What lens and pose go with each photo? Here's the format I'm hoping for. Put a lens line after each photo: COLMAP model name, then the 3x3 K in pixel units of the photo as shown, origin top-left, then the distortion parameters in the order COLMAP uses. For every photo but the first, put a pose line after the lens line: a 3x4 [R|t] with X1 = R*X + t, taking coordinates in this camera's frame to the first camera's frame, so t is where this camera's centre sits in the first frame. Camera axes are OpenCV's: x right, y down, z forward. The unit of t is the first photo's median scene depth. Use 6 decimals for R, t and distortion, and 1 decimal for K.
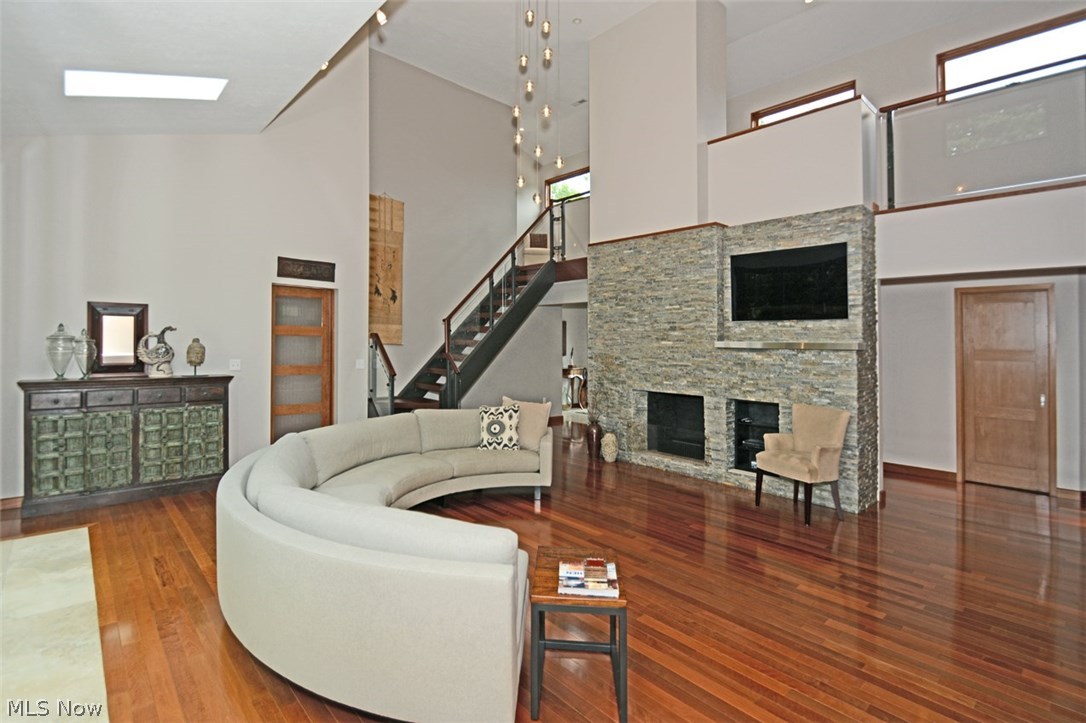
lens RADIAL K [[498.4, 0, 543.7], [0, 498.4, 331.4], [0, 0, 1]] dist [-0.001518, -0.000397]
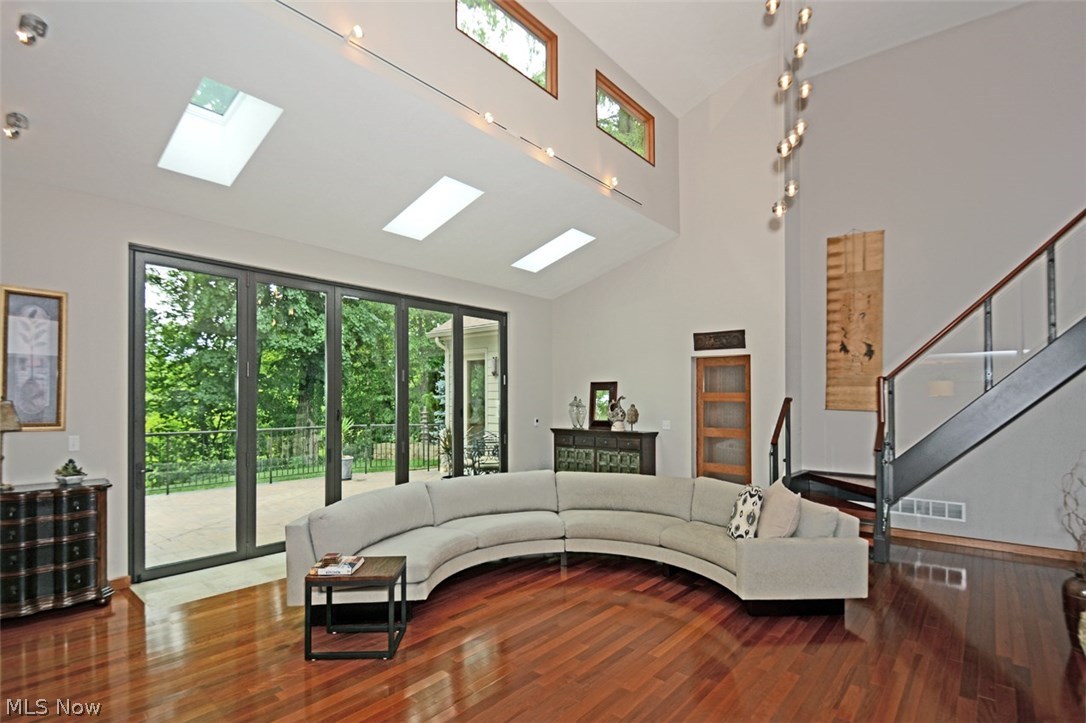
lens RADIAL K [[482.4, 0, 524.1], [0, 482.4, 403.8], [0, 0, 1]] dist [-0.000761, -0.000053]
pose [[0.167366, -0.006236, -0.985875, 0.510687], [0.018496, 0.999824, -0.003185, 0.009649], [0.985721, -0.017702, 0.167451, 0.423092]]
